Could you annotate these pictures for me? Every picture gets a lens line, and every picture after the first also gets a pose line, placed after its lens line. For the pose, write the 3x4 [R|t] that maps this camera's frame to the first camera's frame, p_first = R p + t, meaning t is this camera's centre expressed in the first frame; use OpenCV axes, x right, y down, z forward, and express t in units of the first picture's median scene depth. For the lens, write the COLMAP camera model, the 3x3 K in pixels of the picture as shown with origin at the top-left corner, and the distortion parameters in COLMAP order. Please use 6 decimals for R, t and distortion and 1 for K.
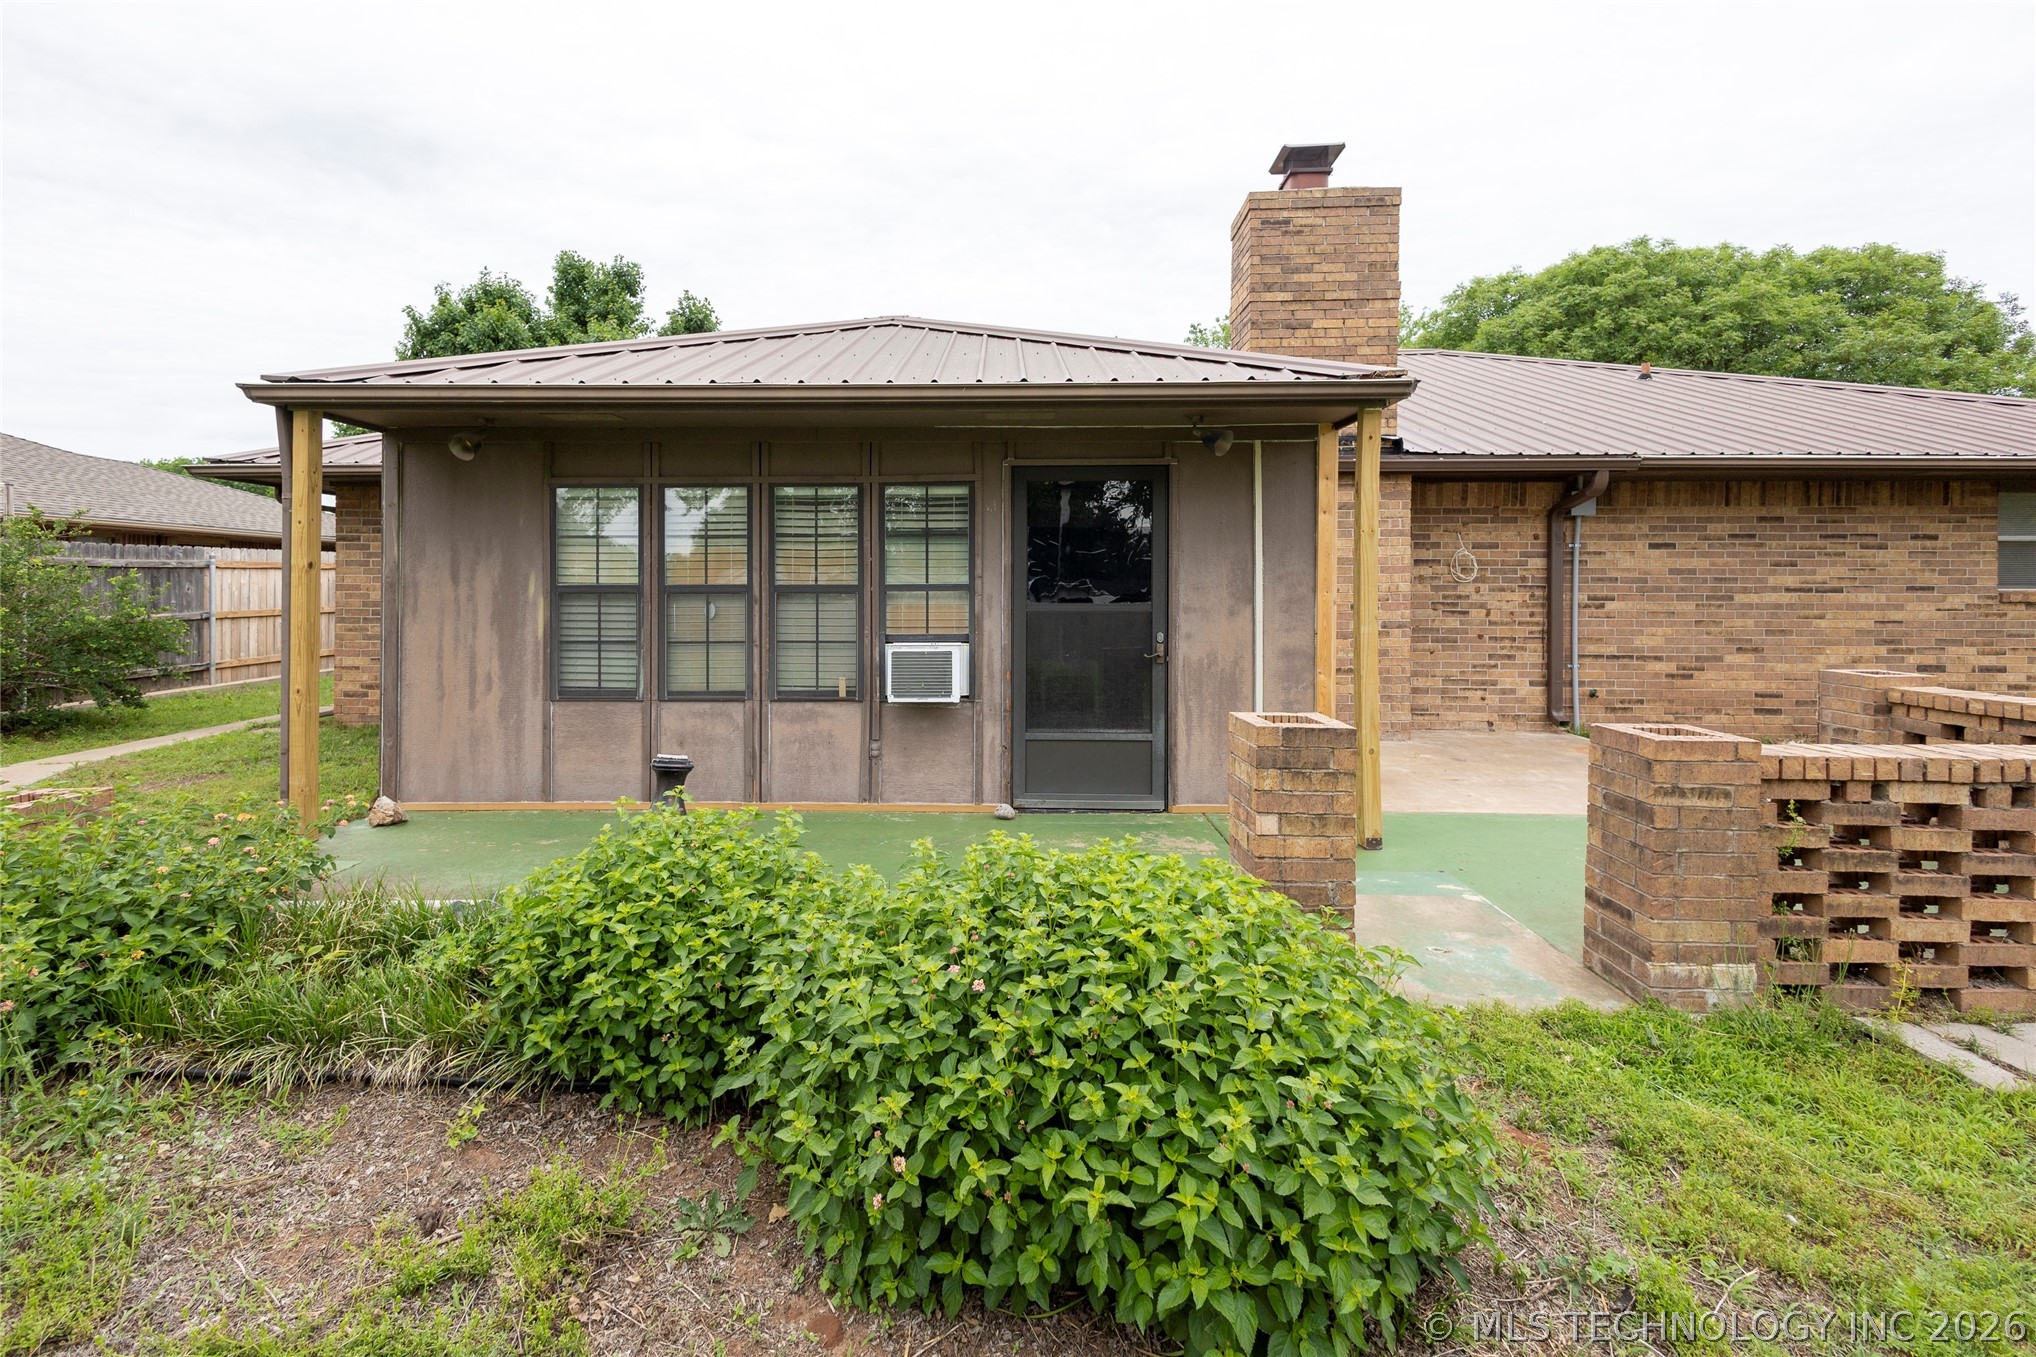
lens RADIAL K [[907.4, 0, 1017.8], [0, 907.4, 598.2], [0, 0, 1]] dist [0.007118, -0.000121]
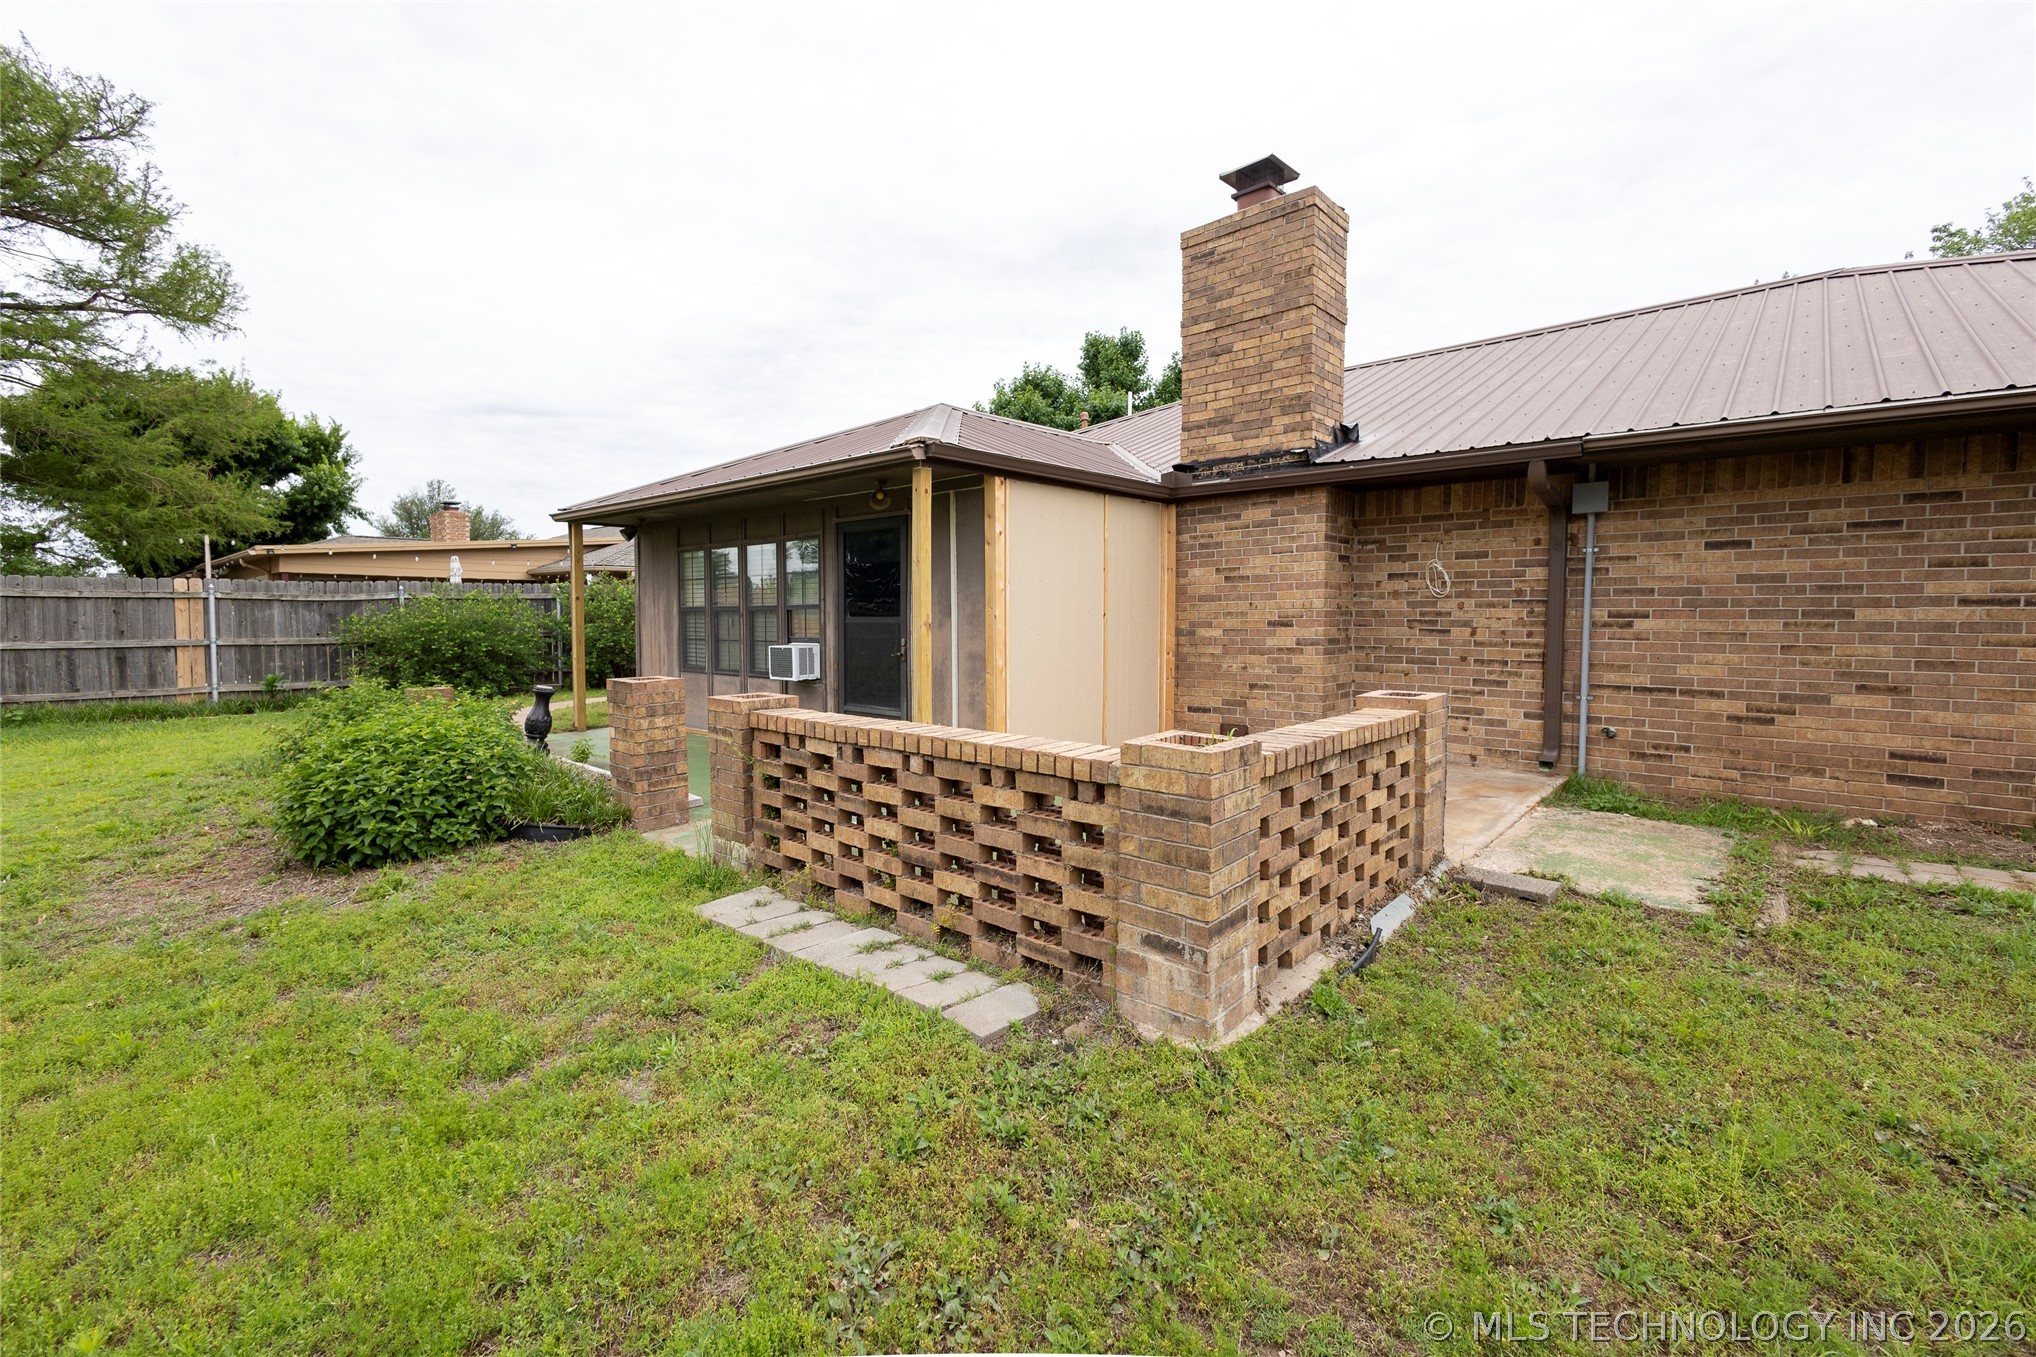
lens RADIAL K [[895.1, 0, 1014.8], [0, 895.1, 668.7], [0, 0, 1]] dist [0.000483, -0.000423]
pose [[0.755557, 0.037308, -0.654020, 0.750162], [-0.002901, 0.998558, 0.053610, 0.006503], [0.655077, -0.038608, 0.754575, 0.056446]]
